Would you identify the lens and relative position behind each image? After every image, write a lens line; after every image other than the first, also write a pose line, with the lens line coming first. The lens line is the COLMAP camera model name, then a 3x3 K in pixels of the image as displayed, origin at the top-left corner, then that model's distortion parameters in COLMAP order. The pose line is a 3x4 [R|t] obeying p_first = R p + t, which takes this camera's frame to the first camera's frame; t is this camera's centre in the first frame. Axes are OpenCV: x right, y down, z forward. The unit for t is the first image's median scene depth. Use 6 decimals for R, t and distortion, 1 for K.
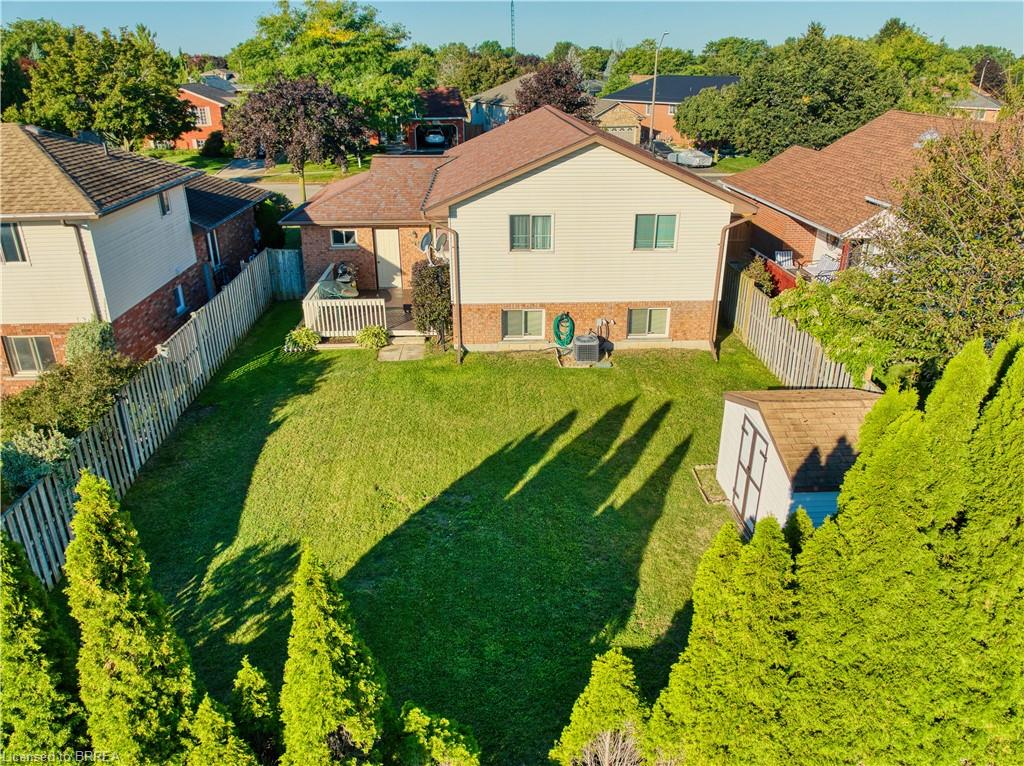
lens RADIAL K [[717.1, 0, 519.4], [0, 717.1, 384.4], [0, 0, 1]] dist [0.007780, -0.057960]
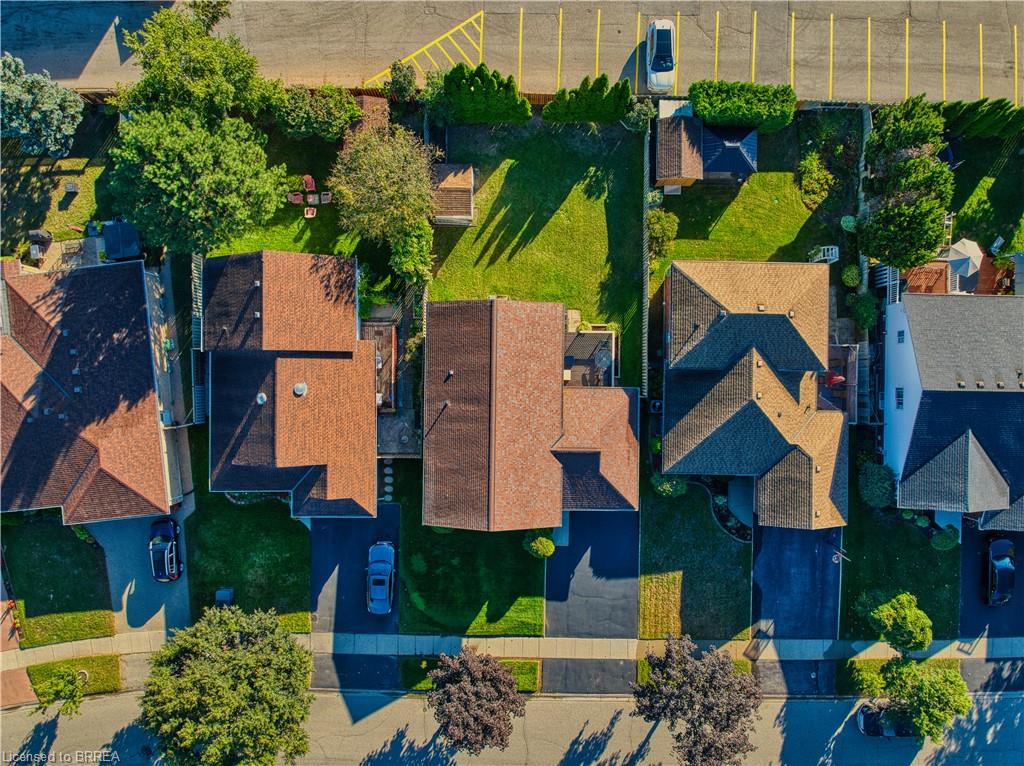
lens RADIAL K [[717.1, 0, 519.4], [0, 717.1, 384.4], [0, 0, 1]] dist [0.007780, -0.057960]
pose [[-0.997928, -0.064307, 0.001996, -0.007126], [0.027755, -0.402303, 0.915086, -3.255118], [-0.058044, 0.913245, 0.403254, 0.307588]]
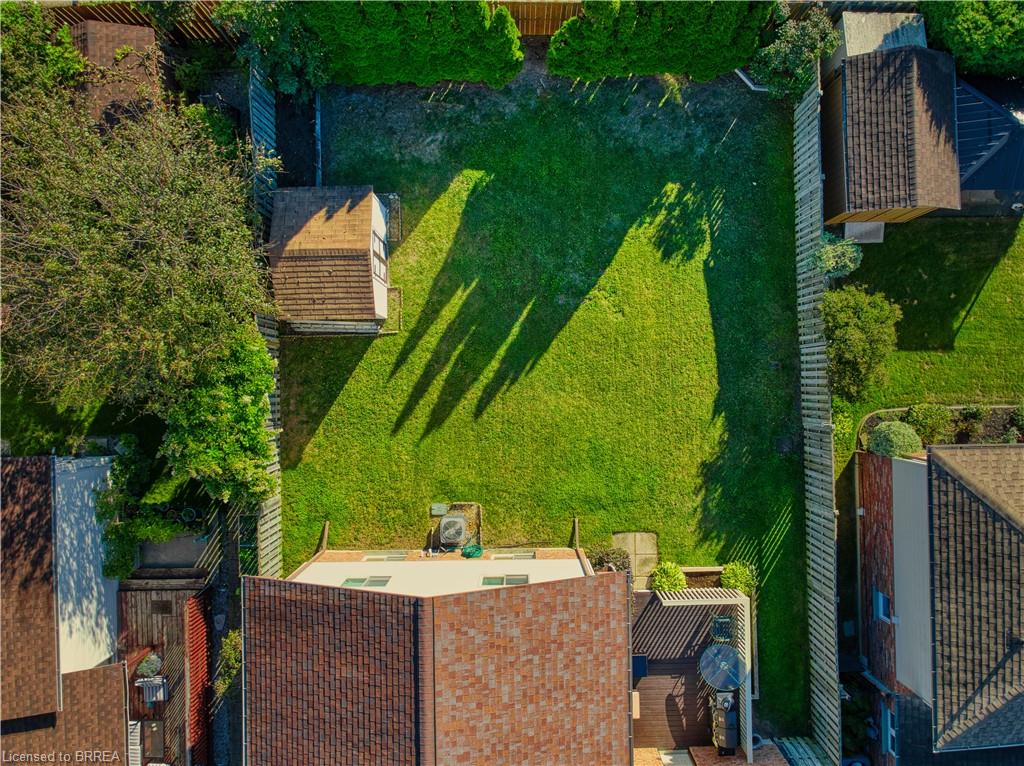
lens RADIAL K [[717.1, 0, 519.4], [0, 717.1, 384.4], [0, 0, 1]] dist [0.007780, -0.057960]
pose [[-0.999391, -0.034869, 0.001164, 0.005540], [0.014937, -0.397481, 0.917489, -1.191040], [-0.031530, 0.916948, 0.397760, 0.528009]]
